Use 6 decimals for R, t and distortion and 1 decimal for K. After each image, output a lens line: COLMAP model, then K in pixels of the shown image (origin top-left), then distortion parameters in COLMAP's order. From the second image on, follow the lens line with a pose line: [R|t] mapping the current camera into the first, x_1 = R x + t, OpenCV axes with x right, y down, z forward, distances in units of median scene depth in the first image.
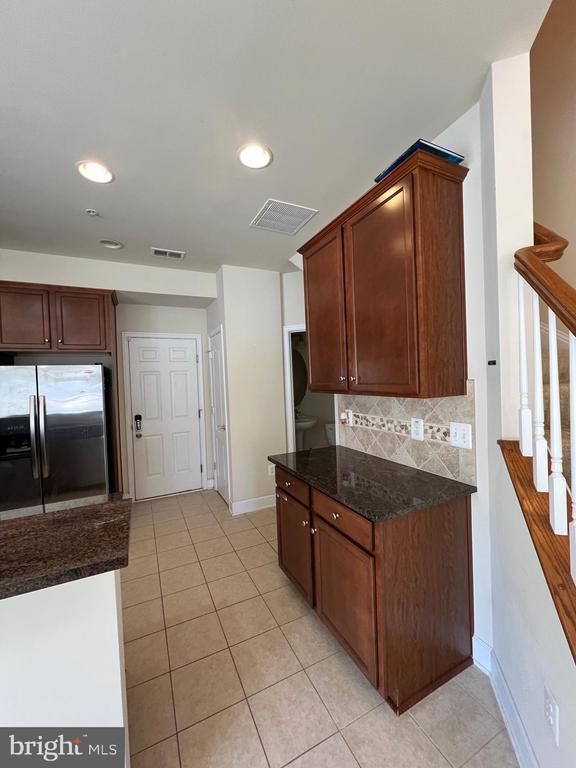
lens RADIAL K [[304.6, 0, 285.3], [0, 304.6, 385.1], [0, 0, 1]] dist [-0.003797, 0.001040]
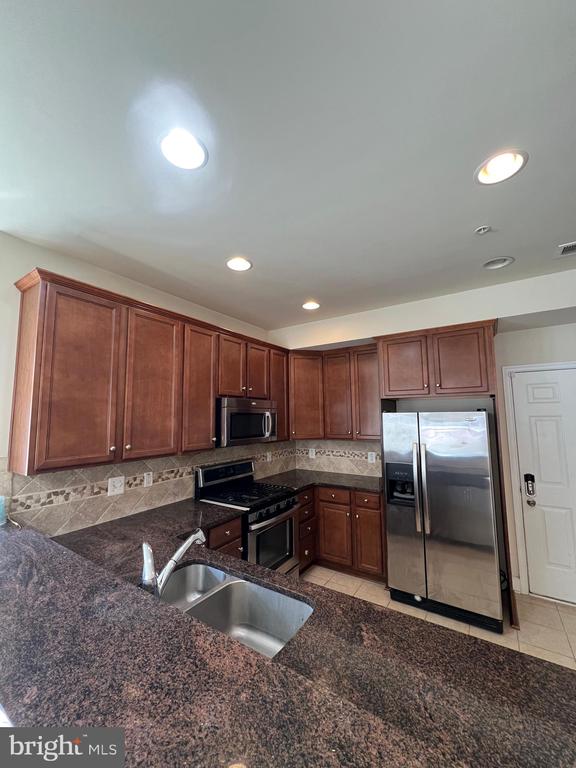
lens RADIAL K [[304.6, 0, 289.2], [0, 304.6, 384.7], [0, 0, 1]] dist [-0.003797, 0.001040]
pose [[0.512379, -0.059485, -0.856697, -0.219939], [-0.025444, 0.996108, -0.084383, -0.071317], [0.858382, 0.065034, 0.508872, 0.162419]]
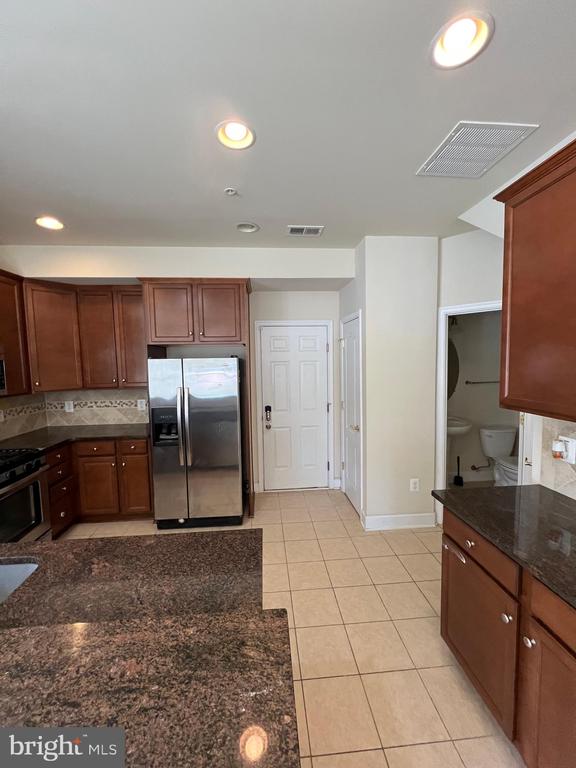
lens RADIAL K [[303.3, 0, 286.8], [0, 303.3, 384.6], [0, 0, 1]] dist [-0.005431, 0.000942]
pose [[0.932260, 0.045972, -0.358856, -0.133320], [-0.021770, 0.997225, 0.071195, -0.068829], [0.361133, -0.058560, 0.930674, 0.194835]]
